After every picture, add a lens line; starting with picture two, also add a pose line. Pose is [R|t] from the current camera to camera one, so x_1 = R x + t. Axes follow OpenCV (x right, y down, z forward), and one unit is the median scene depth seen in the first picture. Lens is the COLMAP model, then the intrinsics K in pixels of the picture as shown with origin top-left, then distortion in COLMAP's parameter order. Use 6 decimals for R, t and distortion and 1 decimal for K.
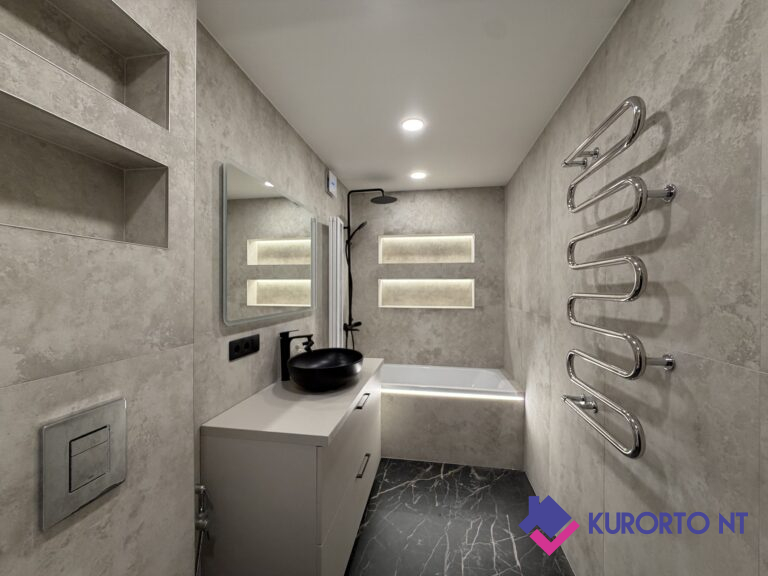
lens RADIAL K [[311.7, 0, 383.4], [0, 311.7, 290.8], [0, 0, 1]] dist [-0.004087, 0.000002]
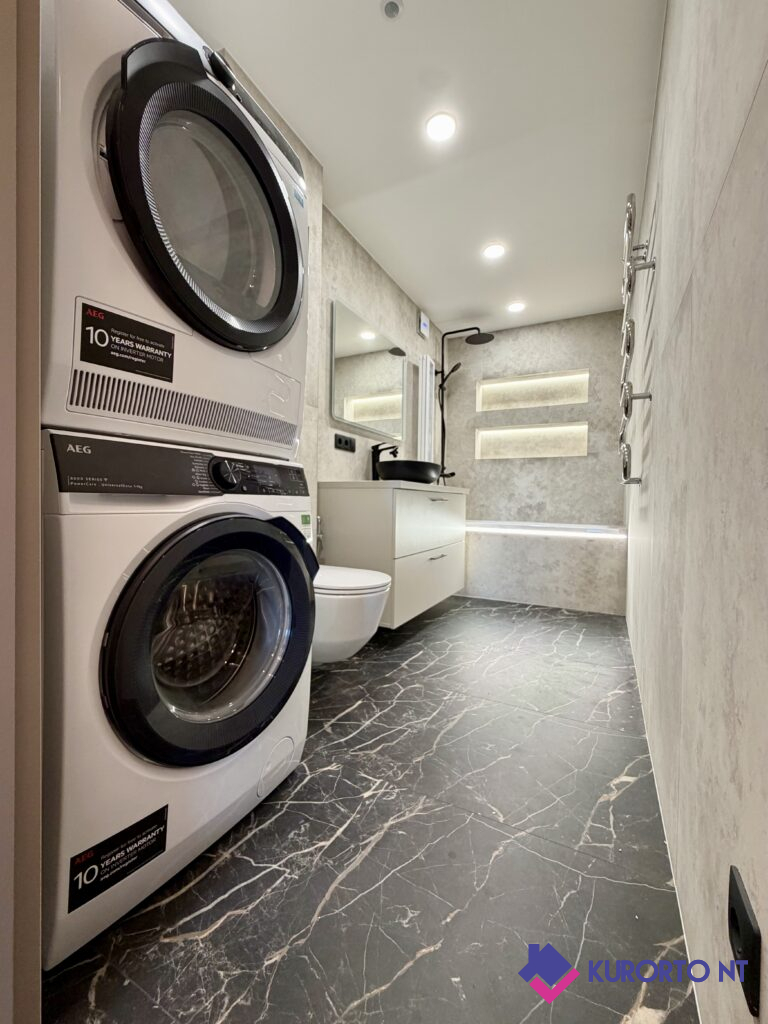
lens RADIAL K [[415.6, 0, 380.5], [0, 415.6, 504.1], [0, 0, 1]] dist [-0.004087, 0.000002]
pose [[0.950623, 0.018122, -0.309819, 0.113594], [-0.015295, 0.999816, 0.011553, 0.197240], [0.309972, -0.006244, 0.950725, -0.289803]]
